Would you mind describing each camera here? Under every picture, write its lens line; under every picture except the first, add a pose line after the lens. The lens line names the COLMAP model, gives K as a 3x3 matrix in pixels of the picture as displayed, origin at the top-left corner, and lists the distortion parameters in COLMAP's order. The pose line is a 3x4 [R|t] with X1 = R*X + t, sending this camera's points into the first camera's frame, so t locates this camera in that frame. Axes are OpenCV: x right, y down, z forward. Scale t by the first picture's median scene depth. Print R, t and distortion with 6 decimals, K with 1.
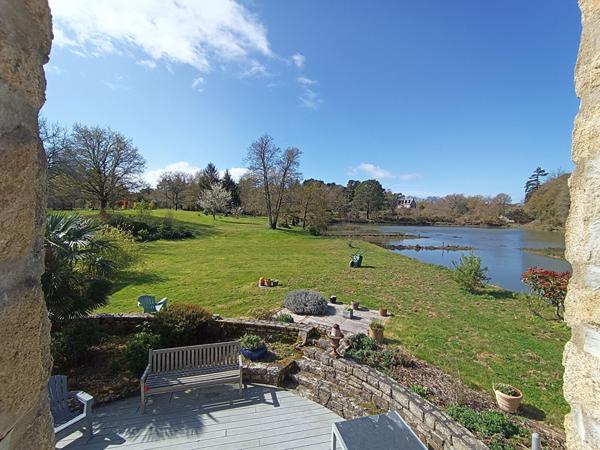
lens RADIAL K [[271.9, 0, 301.8], [0, 271.9, 225.3], [0, 0, 1]] dist [0.000515, 0.001381]
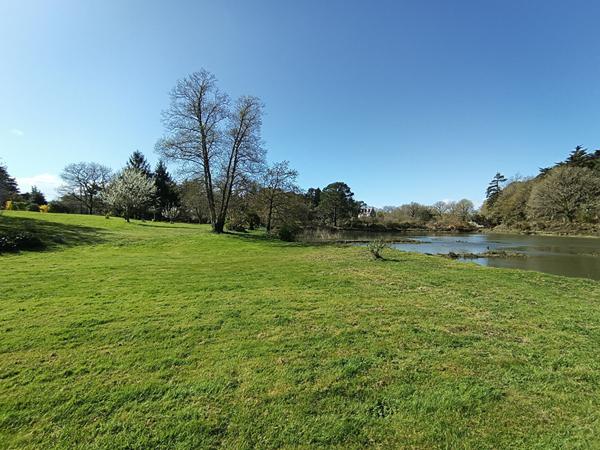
lens RADIAL K [[271.9, 0, 302.0], [0, 271.9, 223.9], [0, 0, 1]] dist [0.000515, 0.001381]
pose [[0.987505, -0.011343, 0.157179, -0.006803], [0.019176, 0.998643, -0.048410, 0.012113], [-0.156417, 0.050819, 0.986383, 0.165850]]
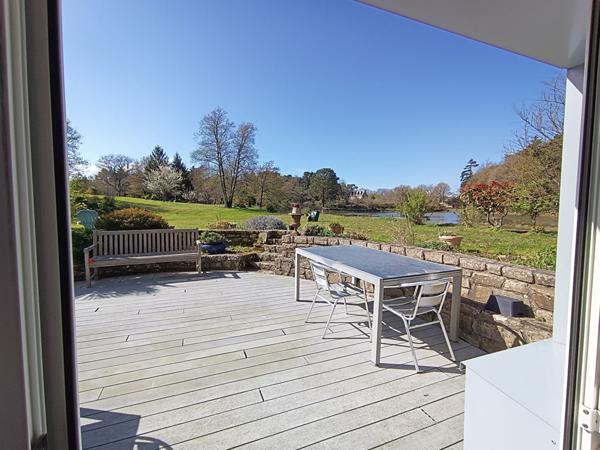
lens RADIAL K [[271.9, 0, 300.3], [0, 271.9, 223.2], [0, 0, 1]] dist [0.000515, 0.001381]
pose [[0.988029, -0.022003, 0.152692, -0.000978], [0.020108, 0.999701, 0.013942, 0.026778], [-0.152954, -0.010705, 0.988175, -0.000171]]
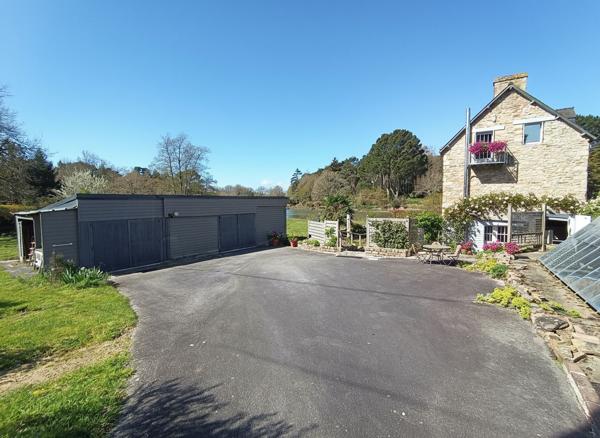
lens RADIAL K [[276.3, 0, 300.4], [0, 276.3, 216.3], [0, 0, 1]] dist [-0.000328, 0.000006]
pose [[0.693503, -0.060356, 0.717921, -0.277923], [0.055896, 0.997989, 0.029906, 0.006028], [-0.718282, 0.019389, 0.695481, -0.076388]]
